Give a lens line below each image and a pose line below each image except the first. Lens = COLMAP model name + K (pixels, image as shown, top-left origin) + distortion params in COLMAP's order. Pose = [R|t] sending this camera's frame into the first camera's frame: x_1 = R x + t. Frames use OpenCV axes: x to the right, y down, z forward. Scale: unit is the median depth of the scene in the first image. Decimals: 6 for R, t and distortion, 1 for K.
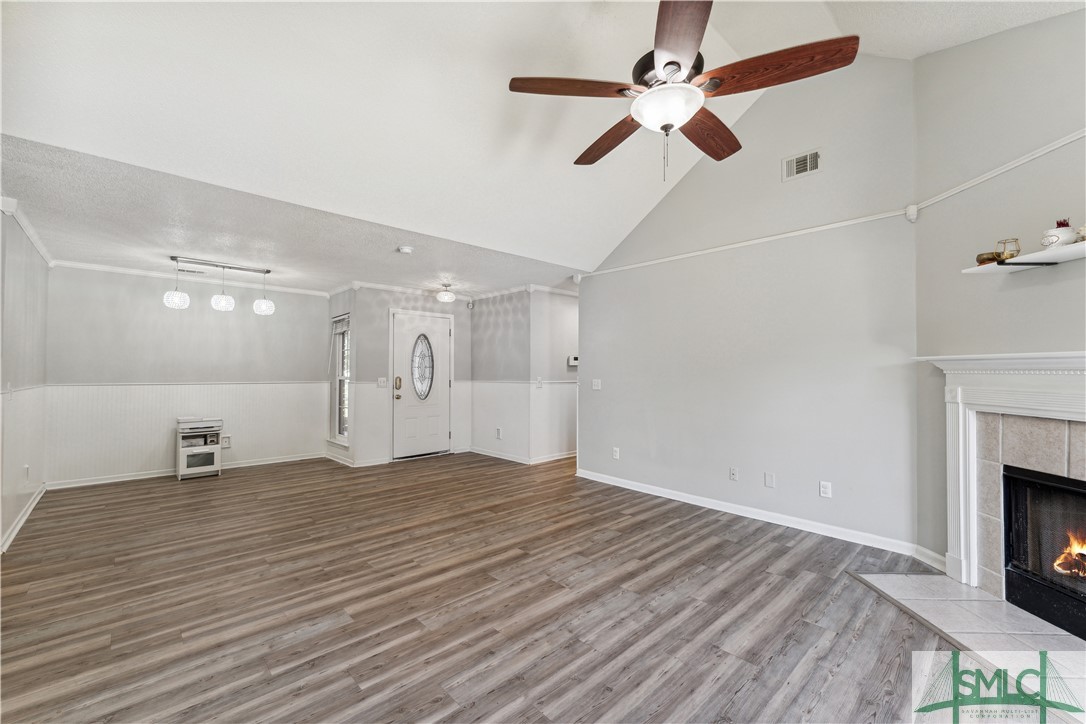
lens RADIAL K [[447.2, 0, 543.0], [0, 447.2, 362.0], [0, 0, 1]] dist [0.008423, 0.000129]
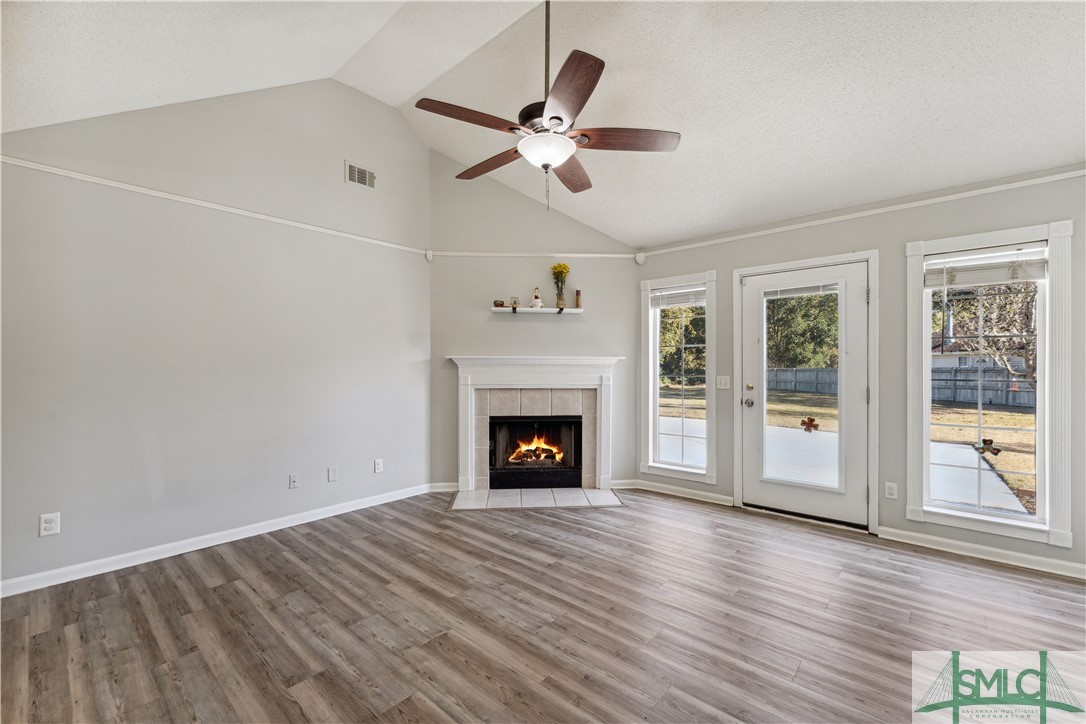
lens RADIAL K [[447.2, 0, 543.0], [0, 447.2, 362.0], [0, 0, 1]] dist [0.008423, 0.000129]
pose [[-0.093453, 0.007223, 0.995597, -0.741882], [-0.021074, 0.999735, -0.009232, 0.017389], [-0.995401, -0.021844, -0.093276, 0.871036]]
